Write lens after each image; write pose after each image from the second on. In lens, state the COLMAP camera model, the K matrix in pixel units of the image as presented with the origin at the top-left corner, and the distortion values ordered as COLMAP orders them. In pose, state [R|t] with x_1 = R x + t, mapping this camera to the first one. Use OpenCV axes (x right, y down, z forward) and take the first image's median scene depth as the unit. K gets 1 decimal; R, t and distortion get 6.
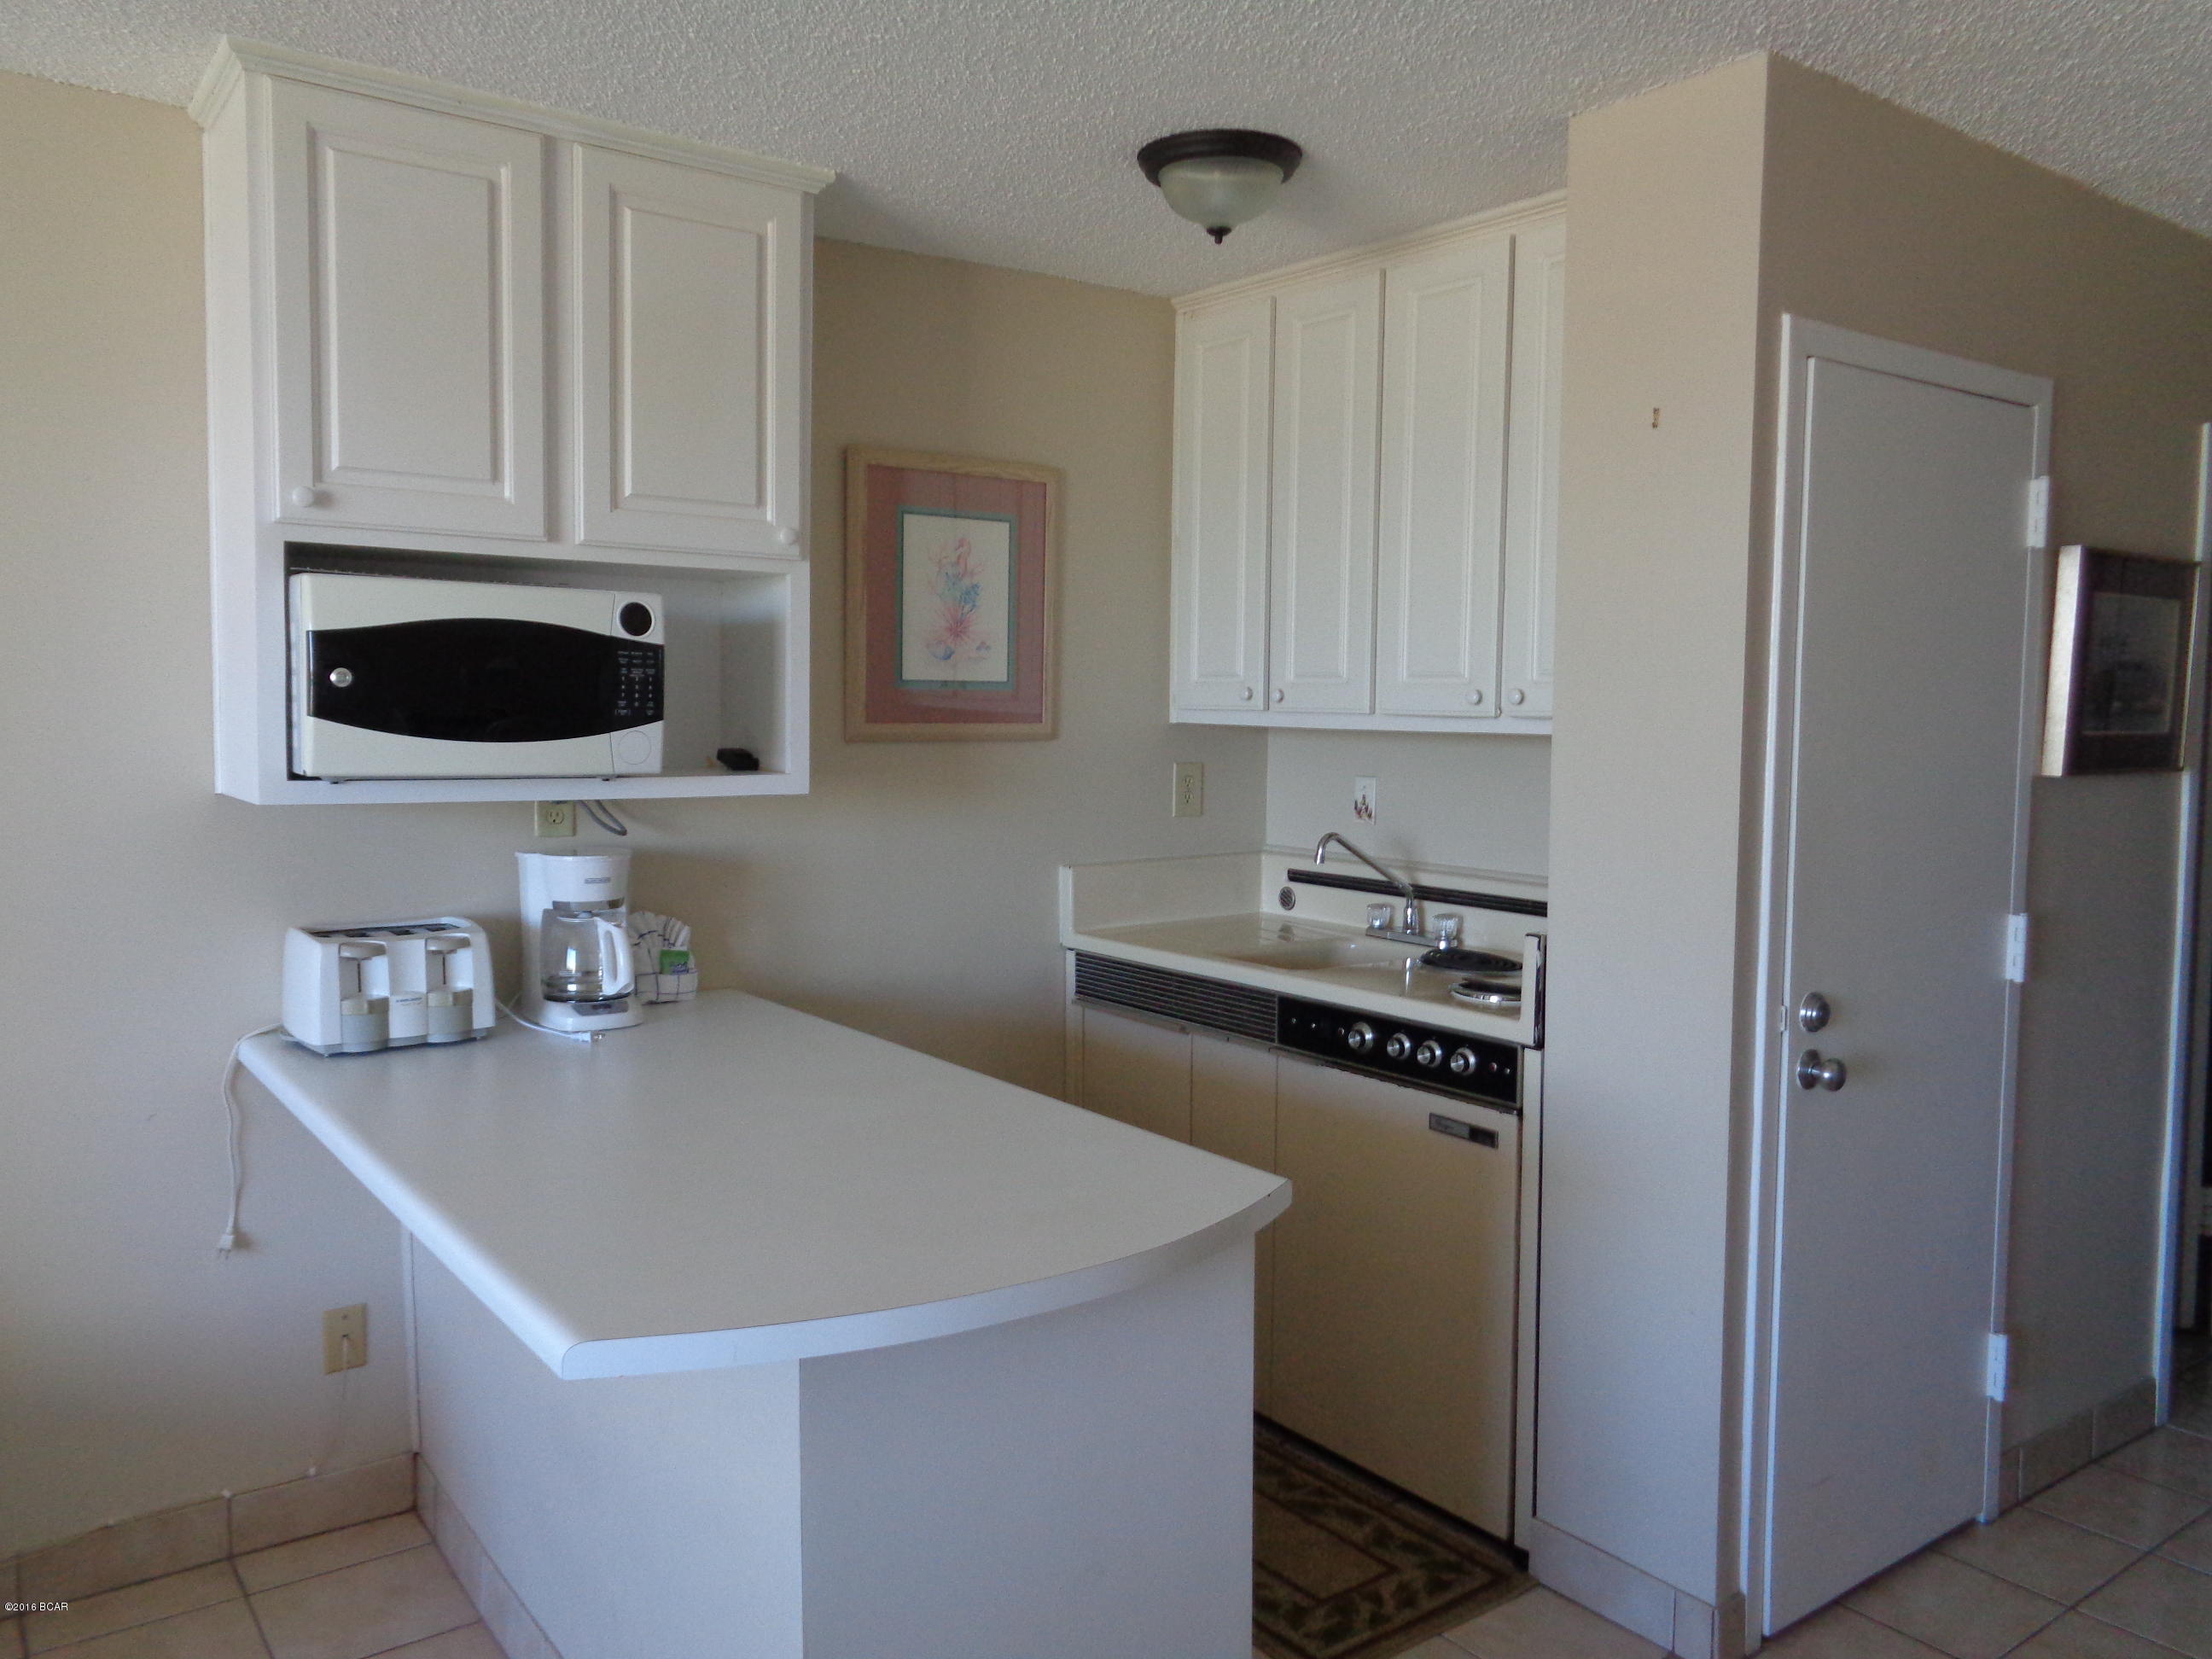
lens RADIAL K [[1632.4, 0, 1099.8], [0, 1632.4, 829.4], [0, 0, 1]] dist [0.003165, -0.000085]
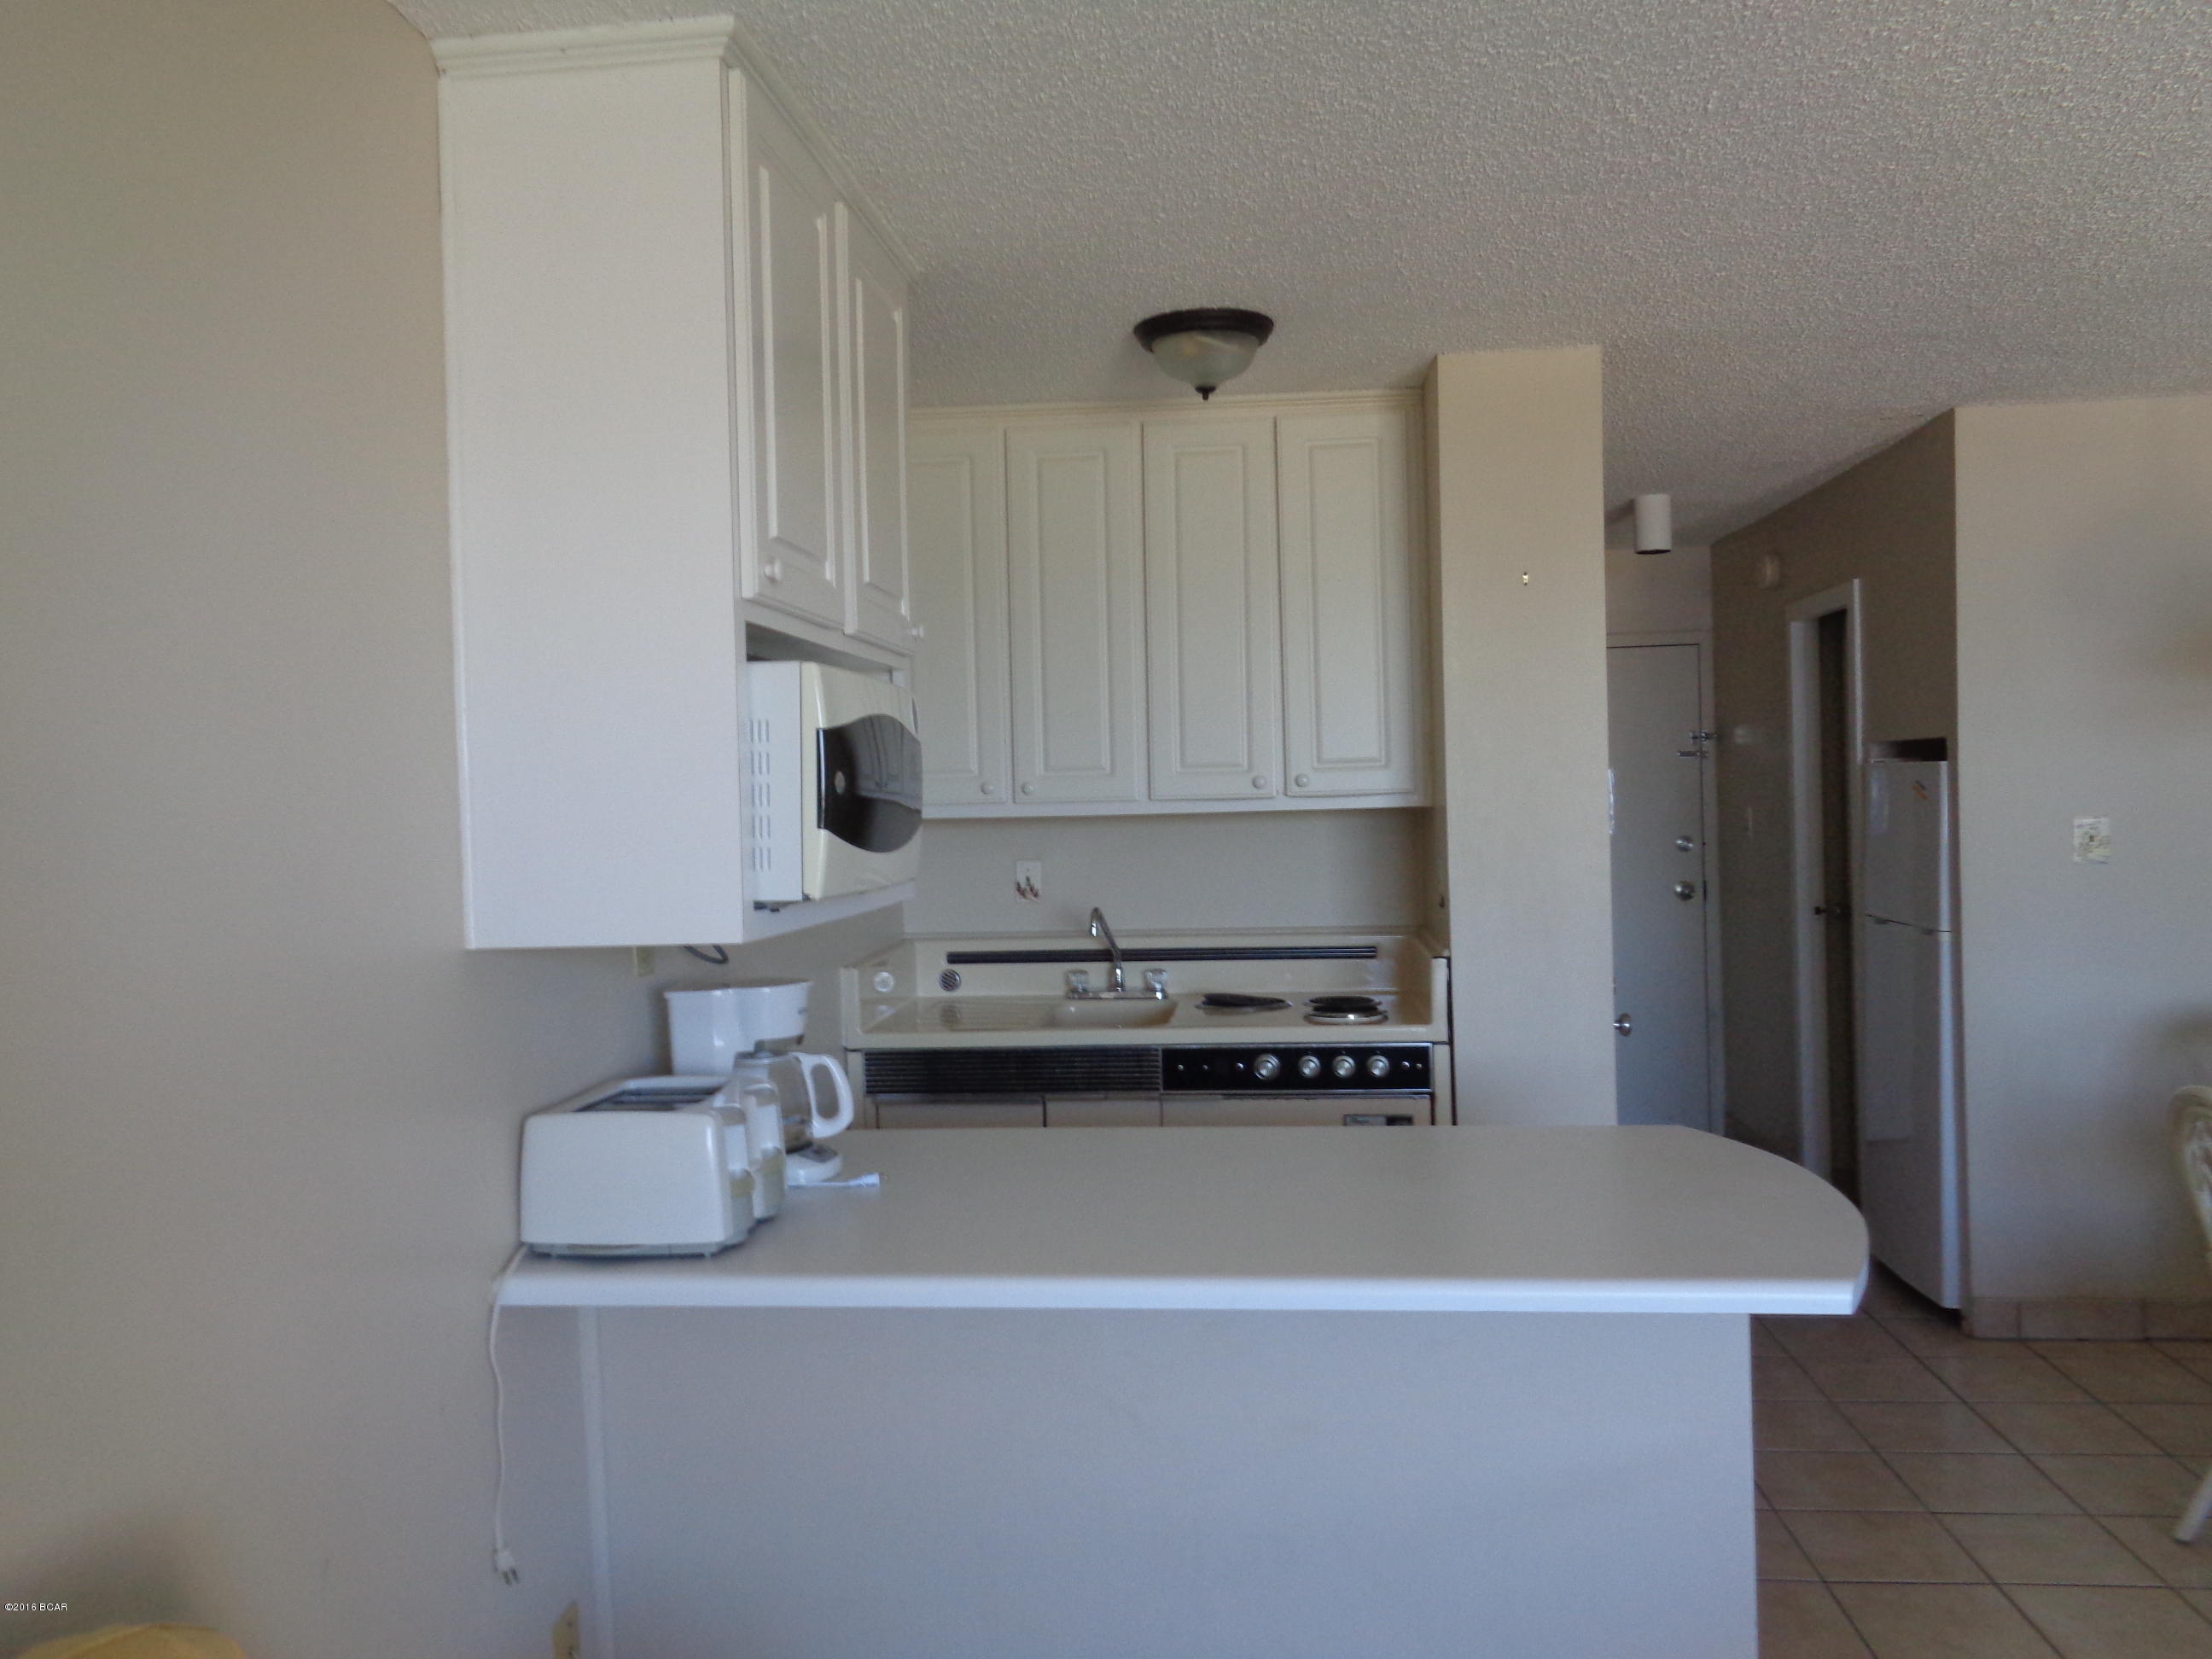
lens RADIAL K [[1668.5, 0, 1106.0], [0, 1668.5, 829.5], [0, 0, 1]] dist [0.006855, 0.002545]
pose [[0.681230, -0.045276, 0.730668, -0.839191], [0.089737, 0.995723, -0.021965, -0.030929], [-0.726548, 0.080531, 0.682380, 0.252107]]
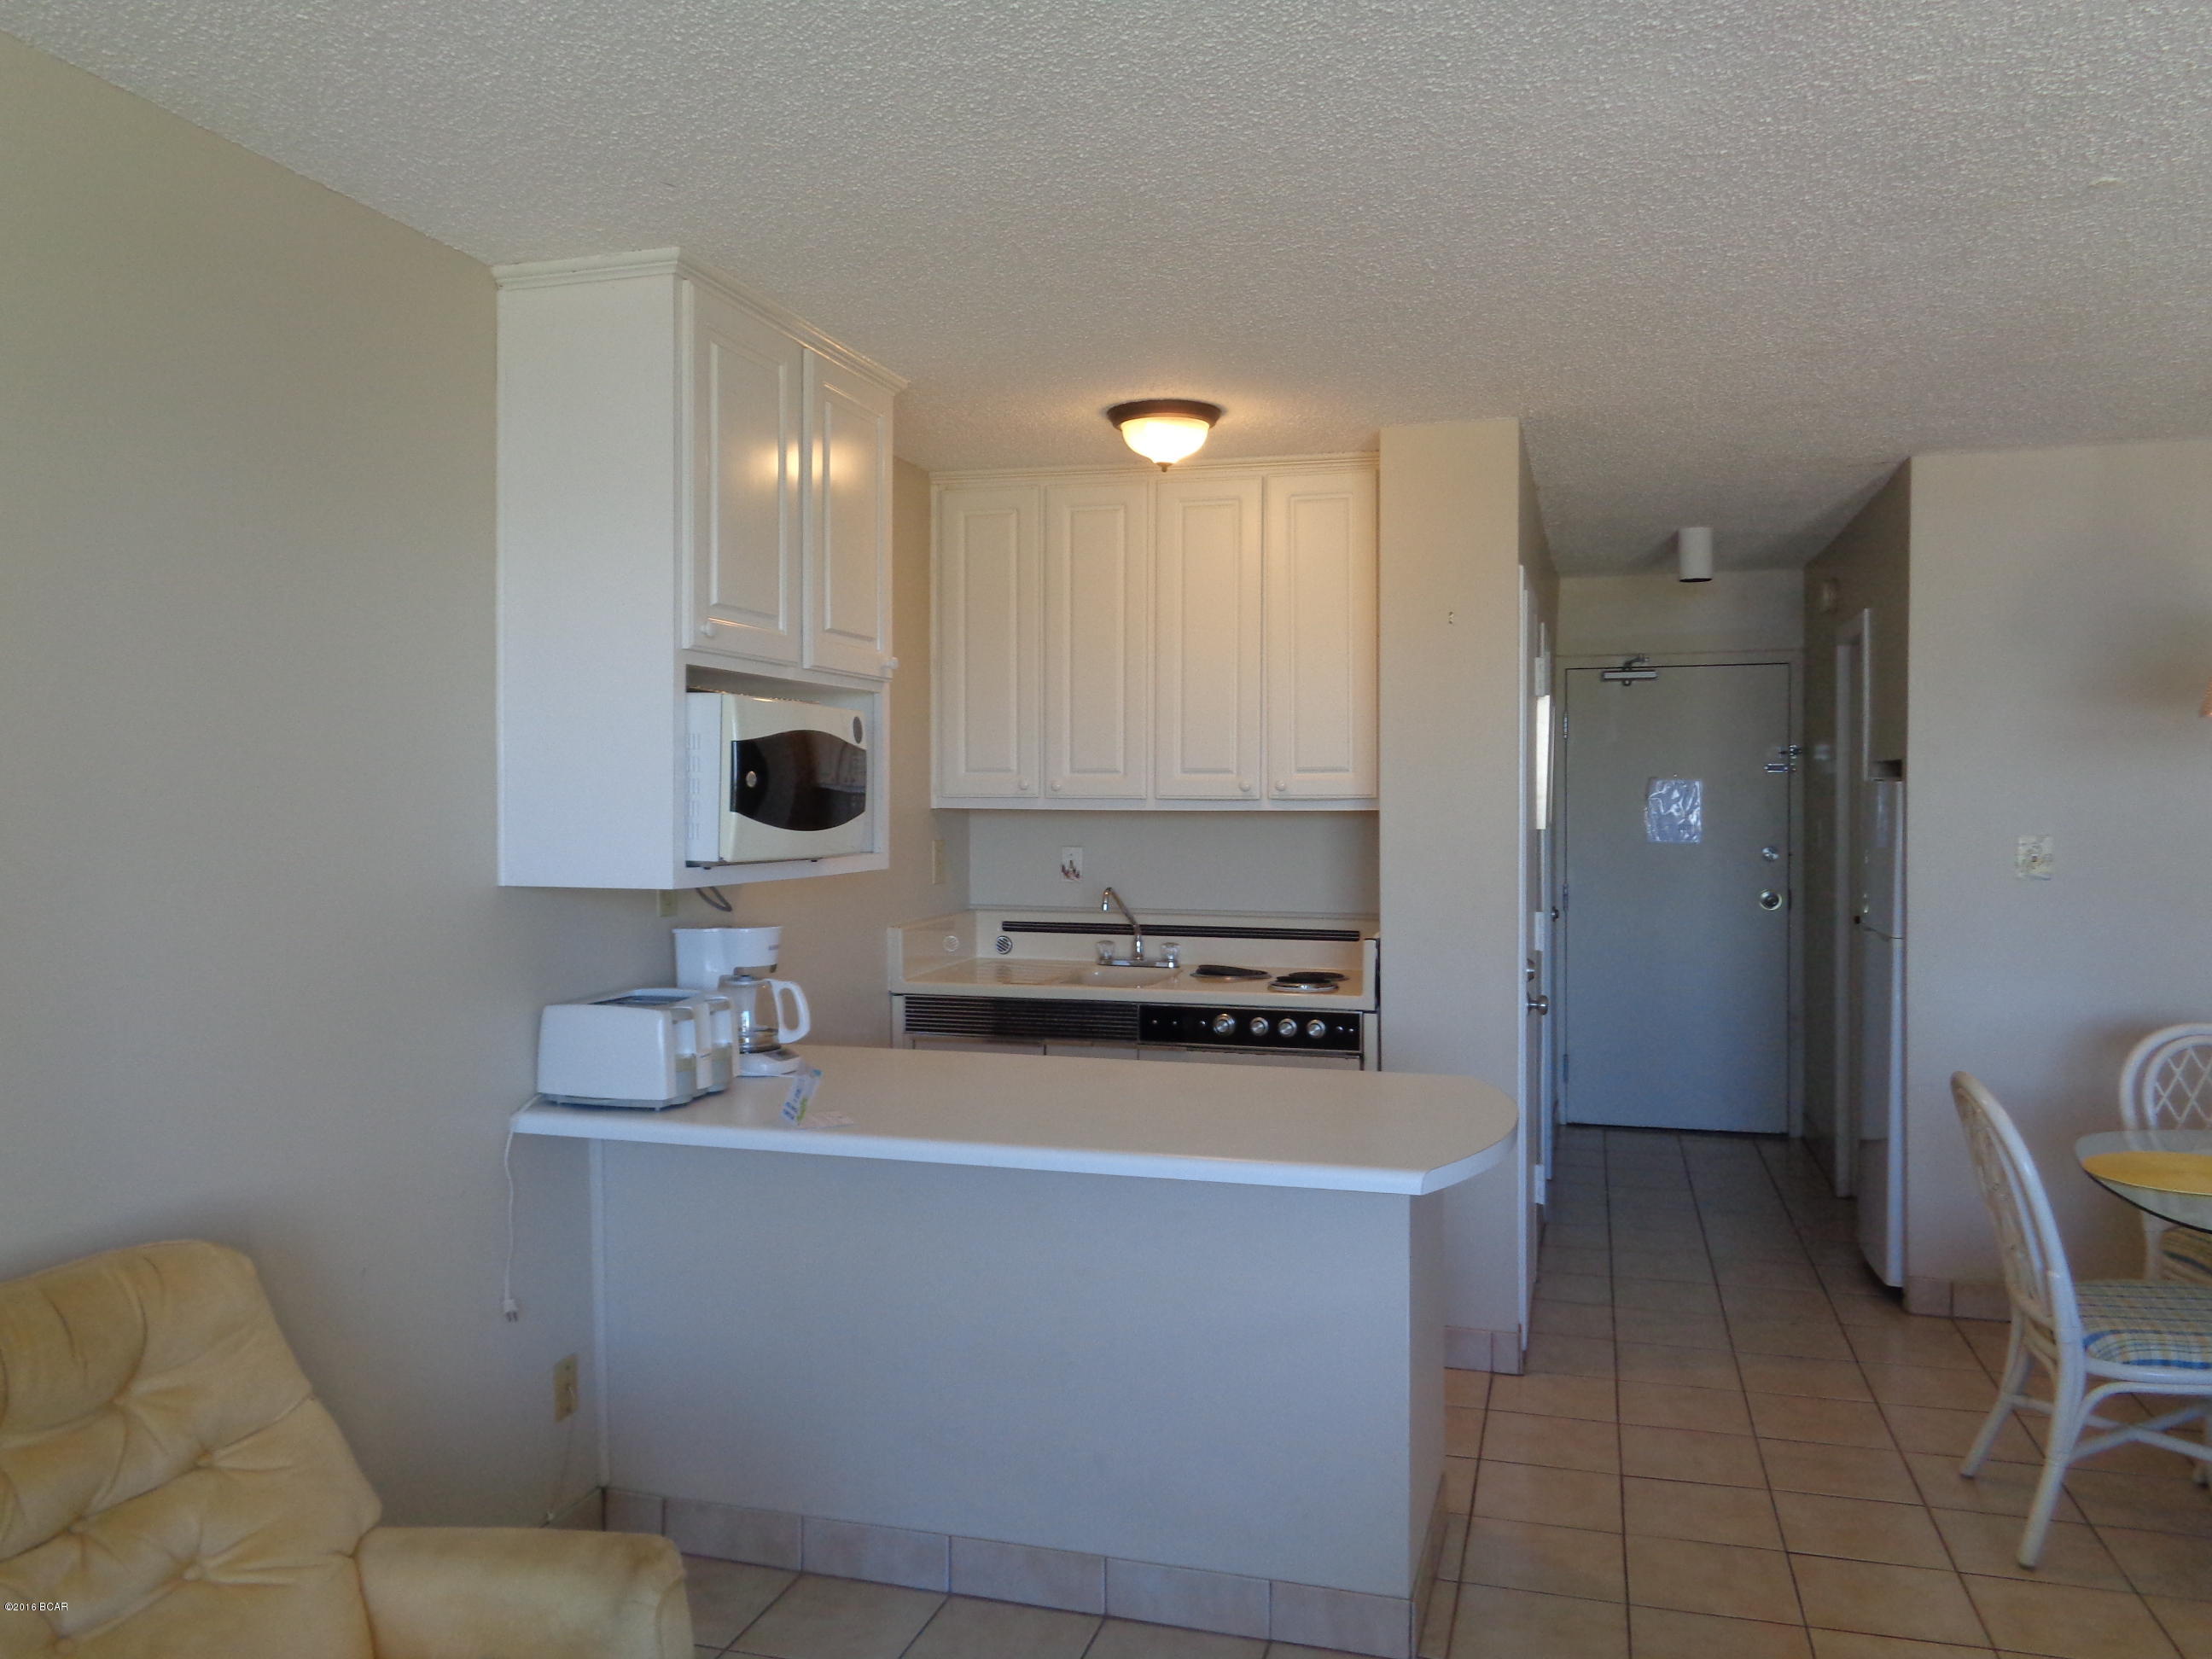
lens RADIAL K [[1667.3, 0, 1094.0], [0, 1667.3, 821.2], [0, 0, 1]] dist [0.012504, 0.007003]
pose [[0.803891, -0.022396, 0.594355, -0.826183], [0.055740, 0.997730, -0.037796, -0.001023], [-0.592160, 0.063513, 0.803314, -0.114344]]
